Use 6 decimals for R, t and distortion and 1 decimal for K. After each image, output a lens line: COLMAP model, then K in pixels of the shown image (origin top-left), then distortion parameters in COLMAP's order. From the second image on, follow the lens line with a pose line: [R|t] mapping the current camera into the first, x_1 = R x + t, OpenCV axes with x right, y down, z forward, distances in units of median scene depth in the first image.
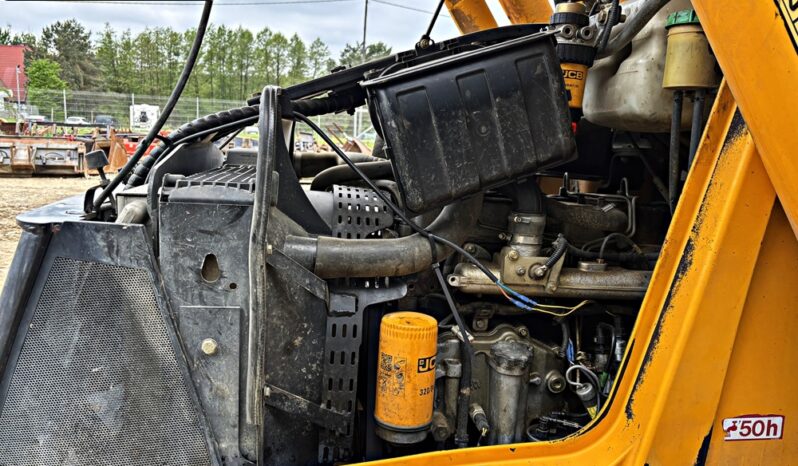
lens RADIAL K [[612.2, 0, 399.0], [0, 612.2, 233.0], [0, 0, 1]] dist [0.001227, -0.004921]
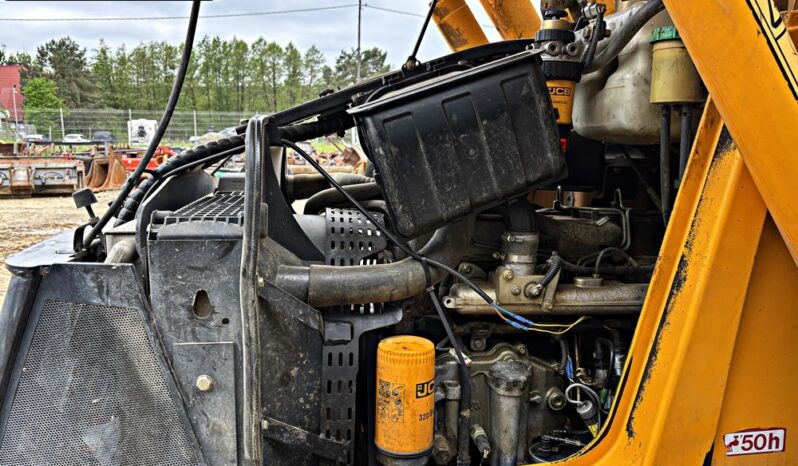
lens RADIAL K [[612.5, 0, 402.2], [0, 612.5, 234.2], [0, 0, 1]] dist [-0.002172, -0.000157]
pose [[0.999193, -0.040154, 0.000875, 0.017392], [0.040157, 0.999186, -0.003873, -0.033996], [-0.000719, 0.003905, 0.999992, 0.005215]]
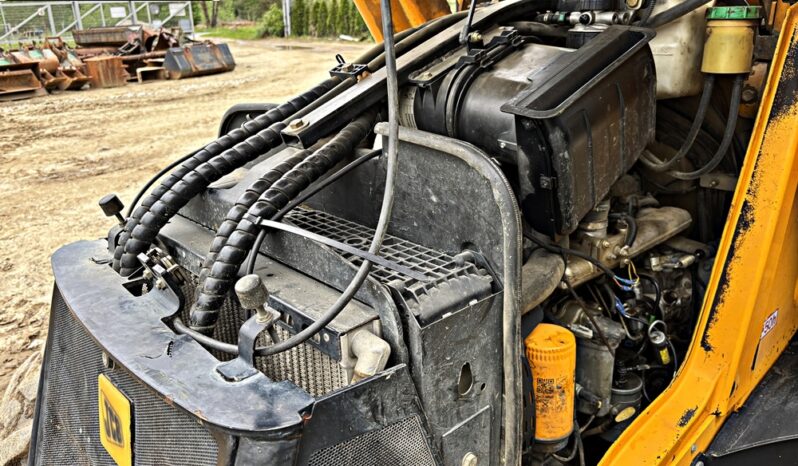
lens RADIAL K [[612.5, 0, 402.2], [0, 612.5, 234.2], [0, 0, 1]] dist [-0.002172, -0.000157]
pose [[0.806369, -0.269432, 0.526475, -0.654789], [0.169364, 0.958117, 0.230928, -0.287733], [-0.566644, -0.097047, 0.818227, 0.341640]]
